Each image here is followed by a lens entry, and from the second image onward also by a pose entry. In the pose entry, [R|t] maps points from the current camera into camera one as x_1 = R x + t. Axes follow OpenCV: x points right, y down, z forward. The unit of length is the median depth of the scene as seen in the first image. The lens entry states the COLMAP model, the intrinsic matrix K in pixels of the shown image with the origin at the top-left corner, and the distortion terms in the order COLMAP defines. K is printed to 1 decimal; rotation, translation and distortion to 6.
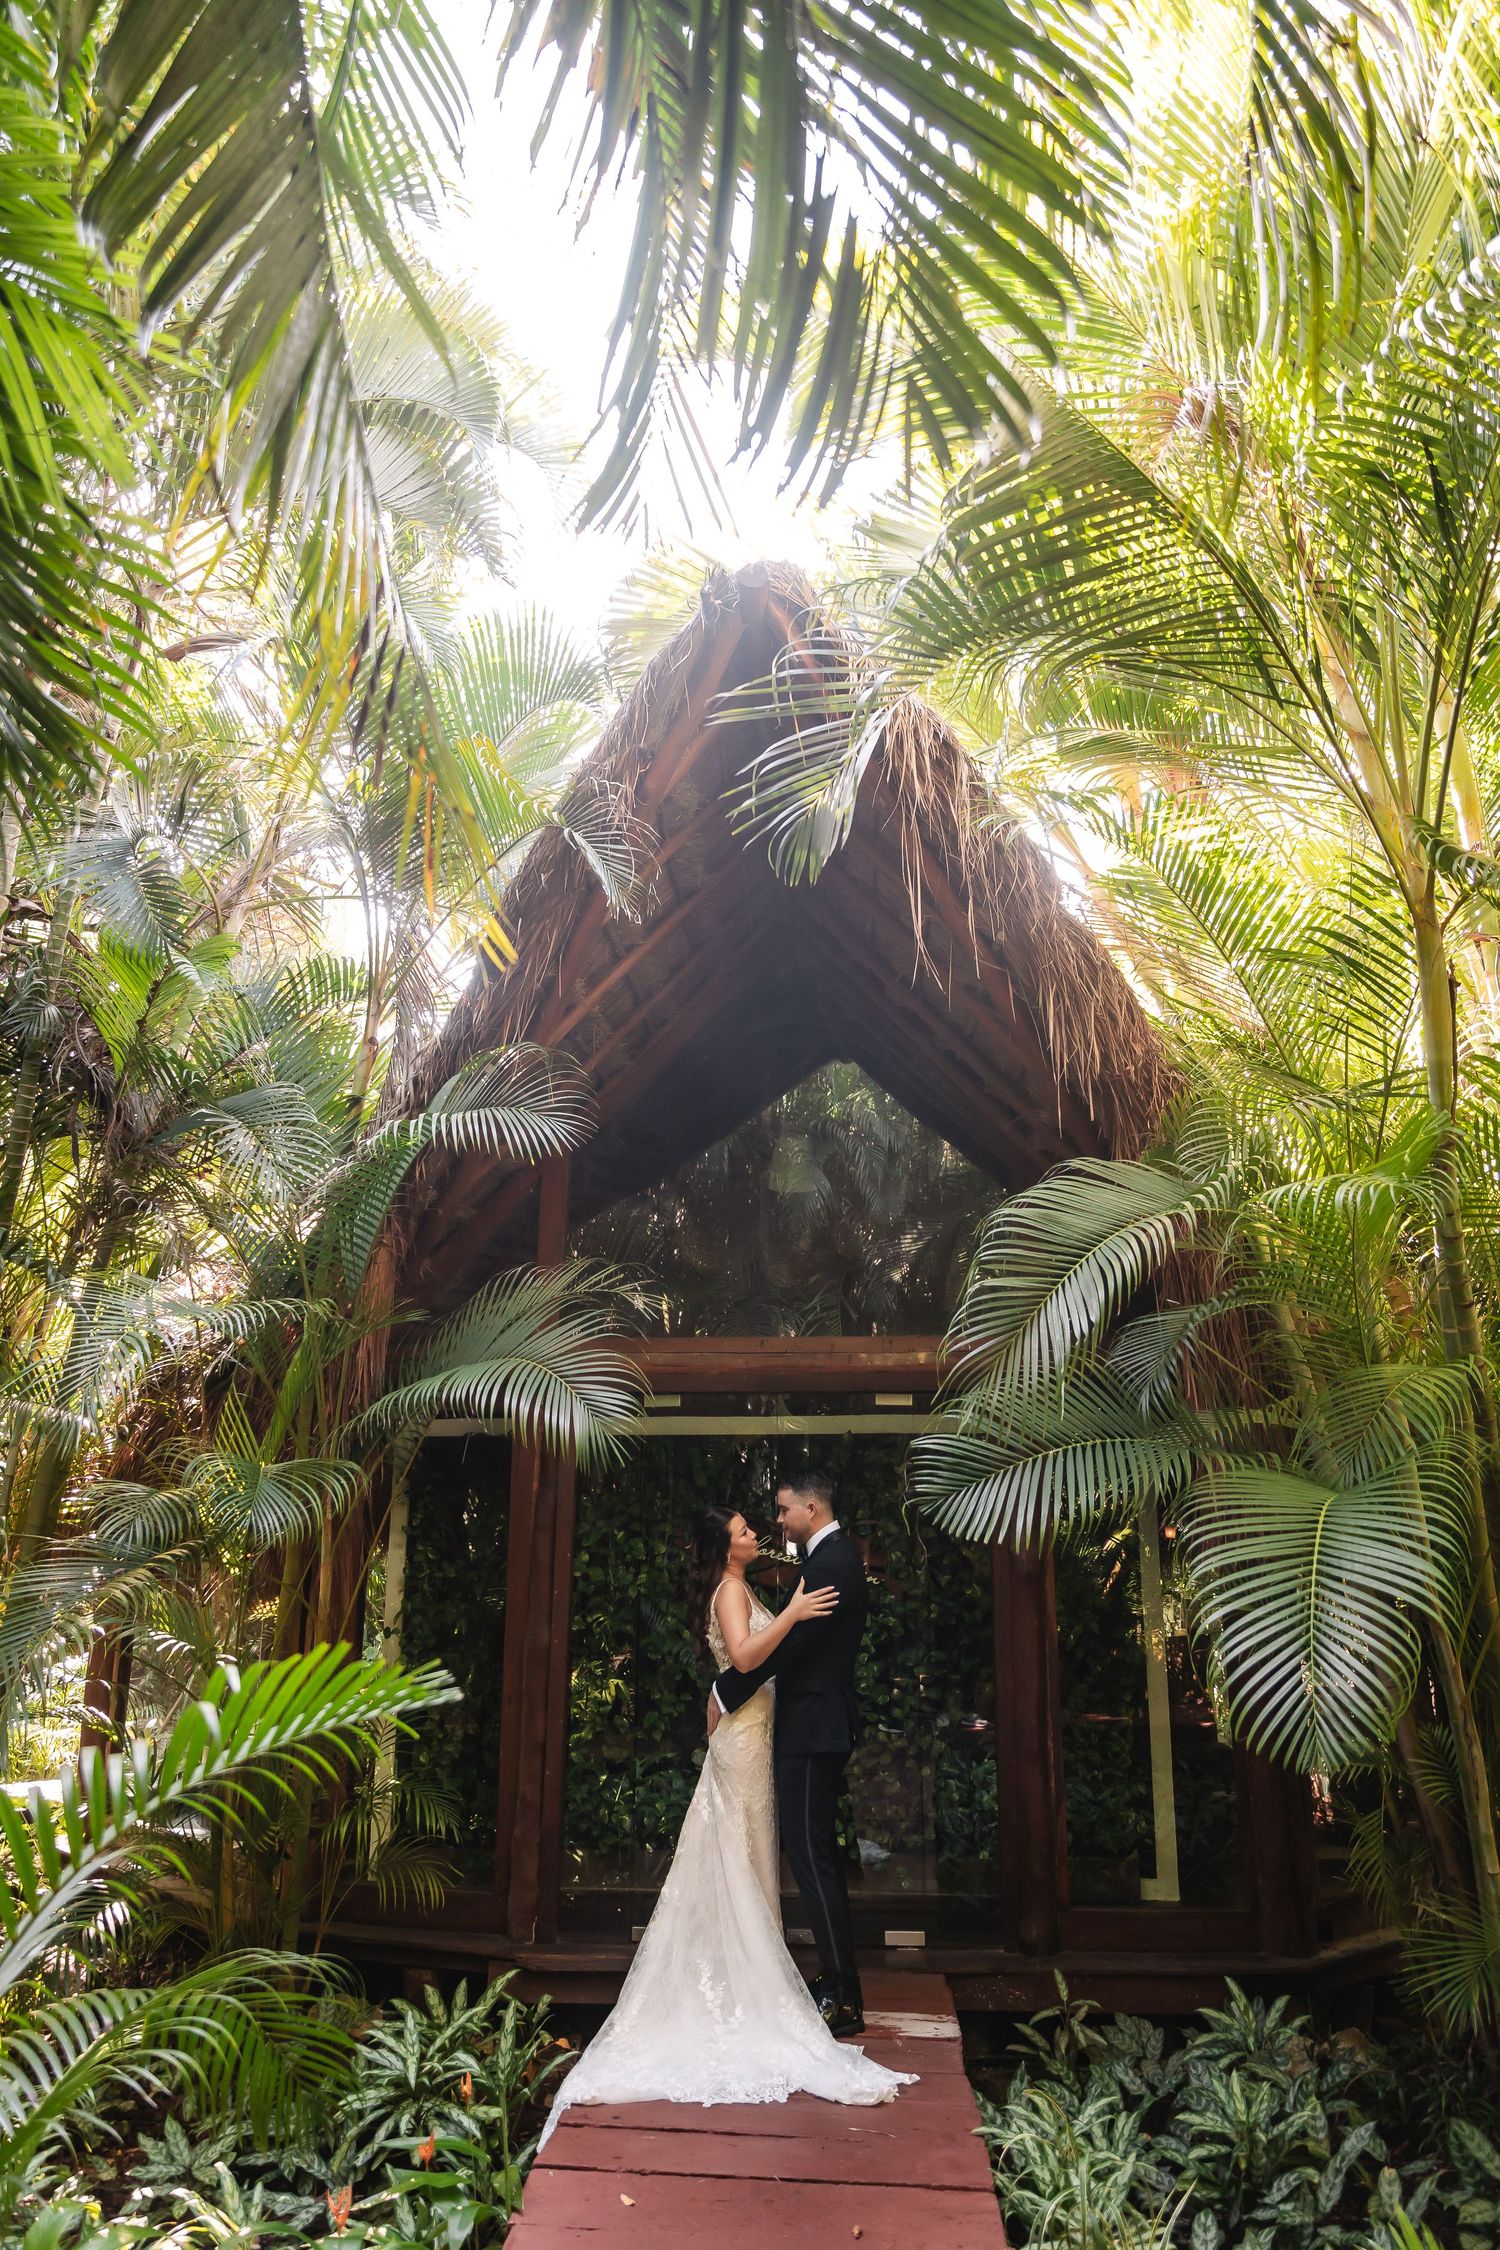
lens RADIAL K [[1554.7, 0, 736.9], [0, 1554.7, 1126.1], [0, 0, 1]] dist [-0.000196, -0.008463]
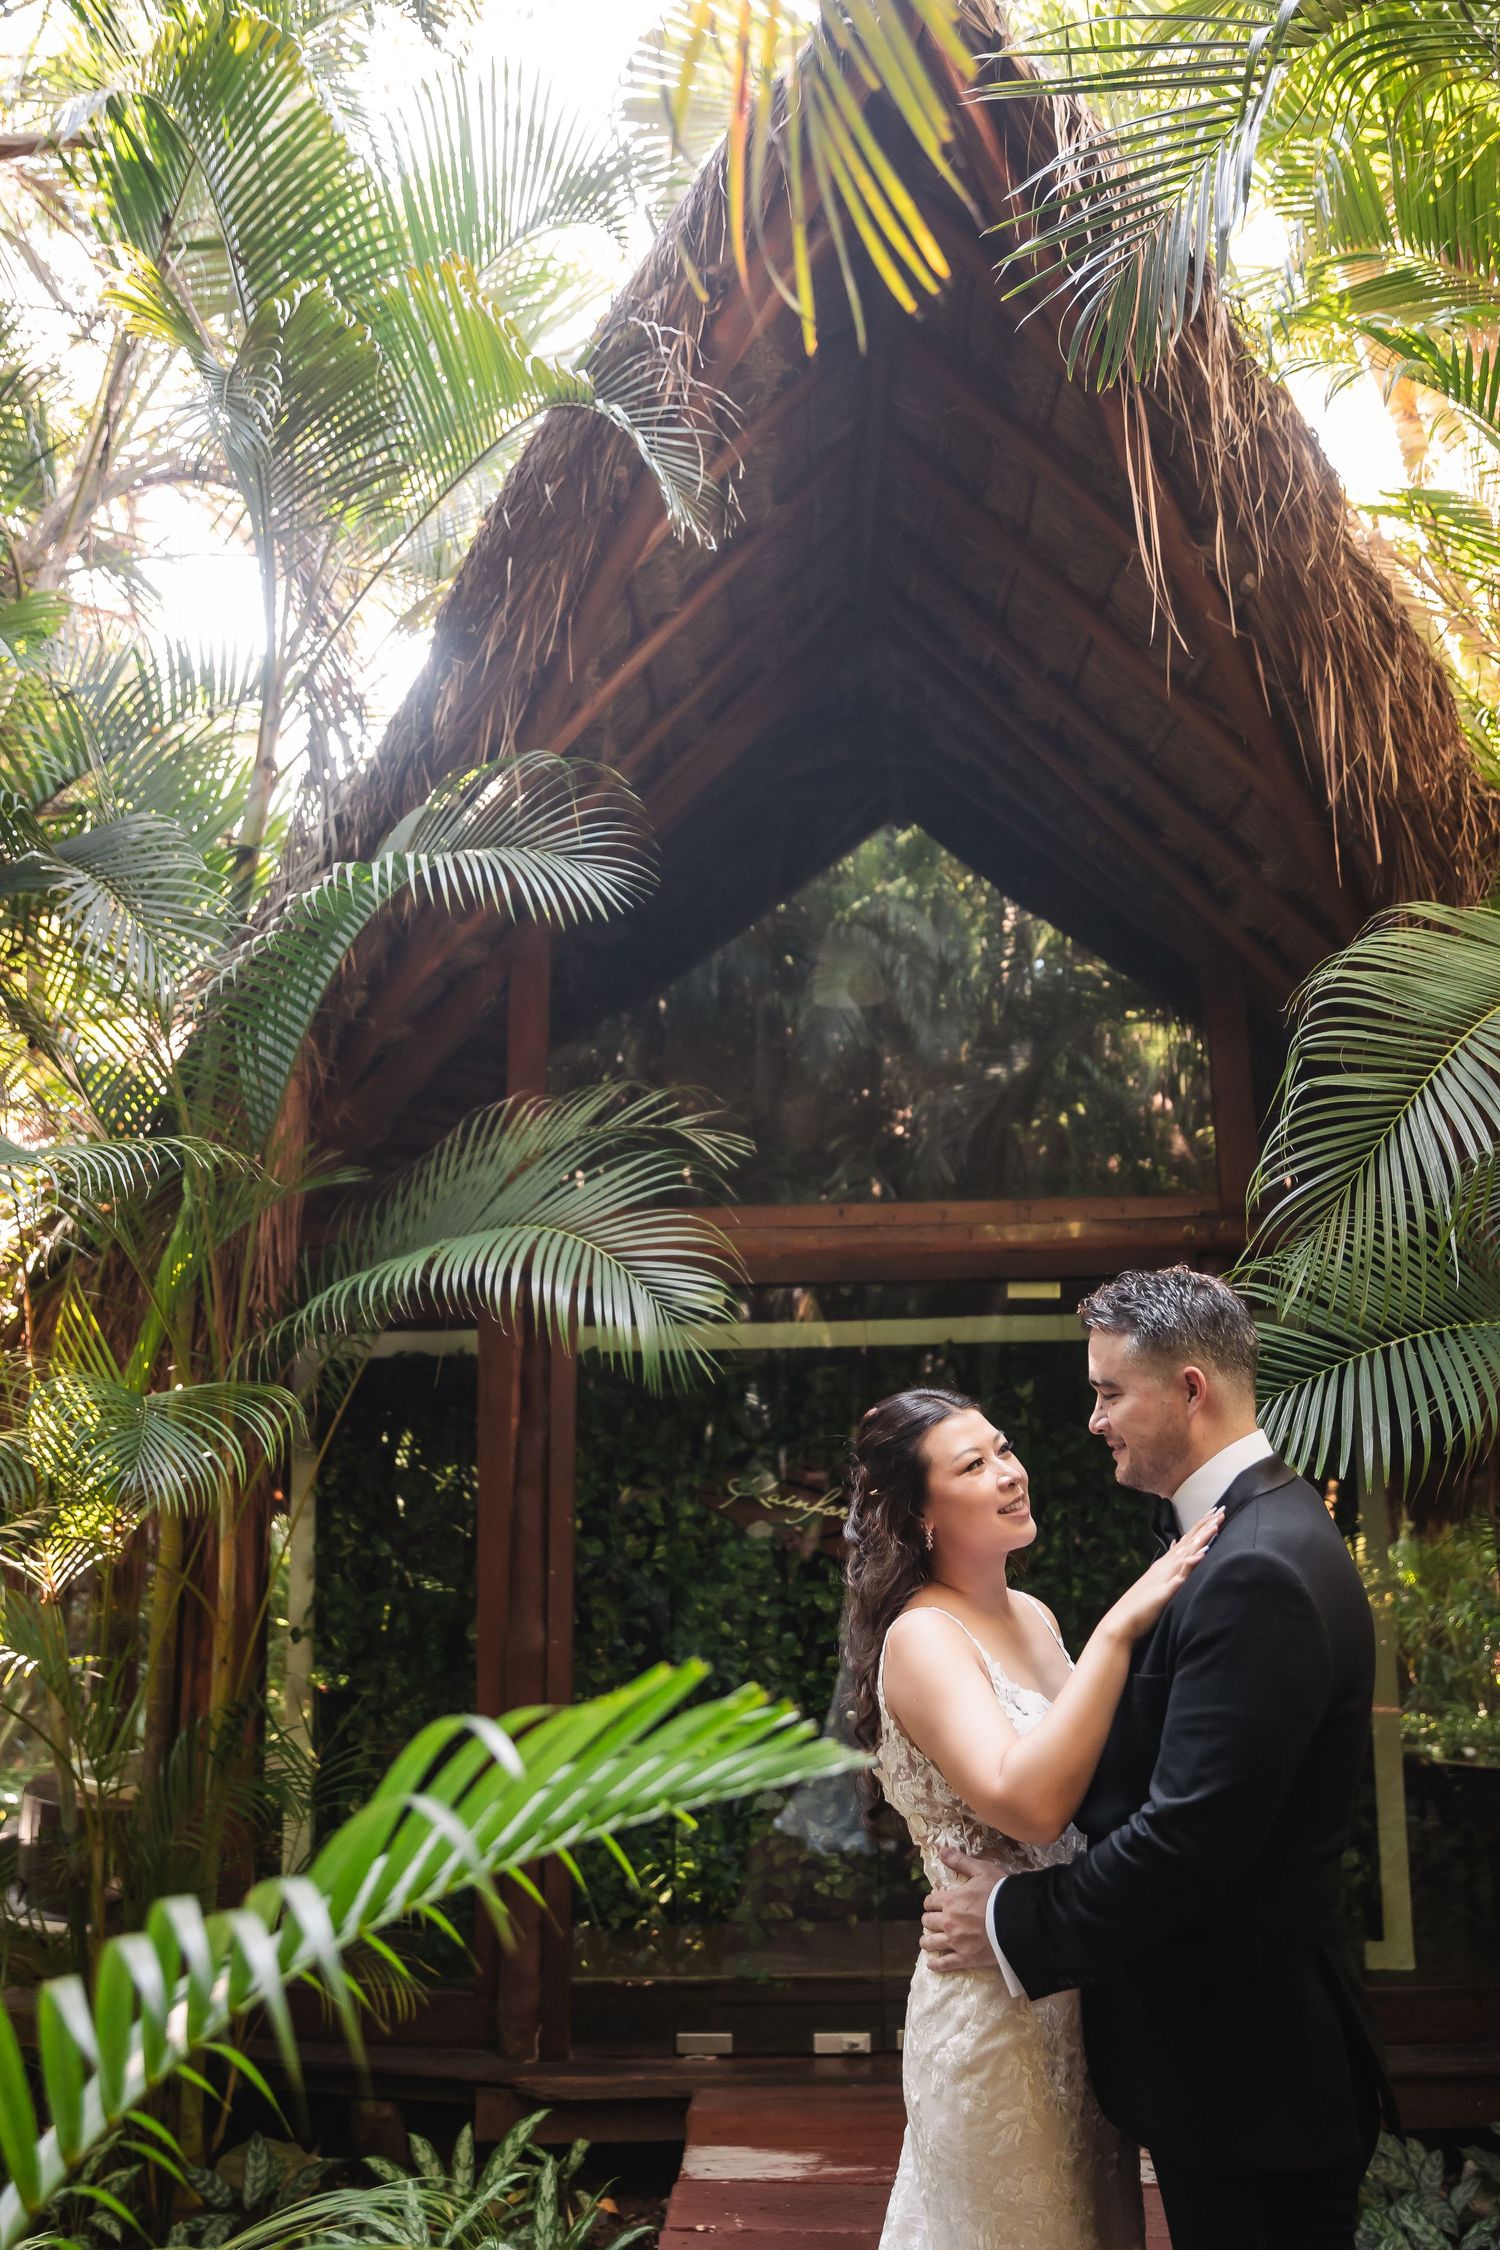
lens RADIAL K [[2050.8, 0, 747.0], [0, 2050.8, 1138.5], [0, 0, 1]] dist [-0.015898, -0.015732]
pose [[0.998893, -0.012600, 0.045327, -0.087502], [0.008749, 0.996413, 0.084172, 0.039503], [-0.046225, -0.083682, 0.995420, 0.132181]]
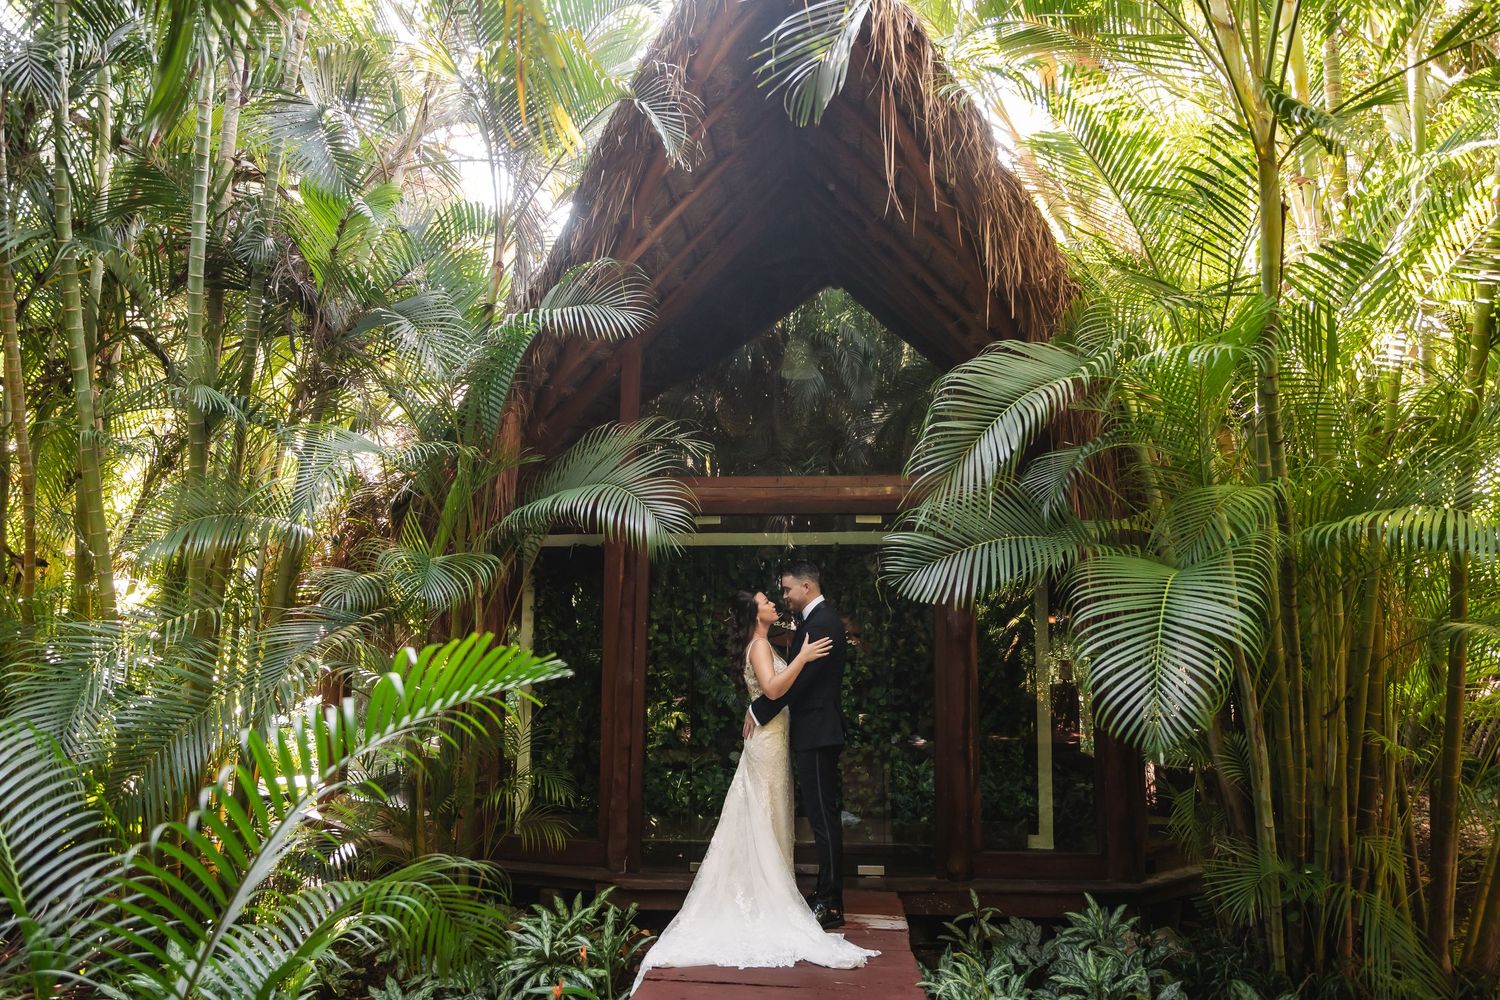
lens RADIAL K [[1075.3, 0, 750.0], [0, 1075.3, 500.0], [0, 0, 1]] dist [0.002399, 0.001016]
pose [[0.999977, 0.000462, -0.006694, -0.003118], [0.000475, 0.990252, 0.139287, 0.024966], [0.006693, -0.139287, 0.990229, 0.017187]]
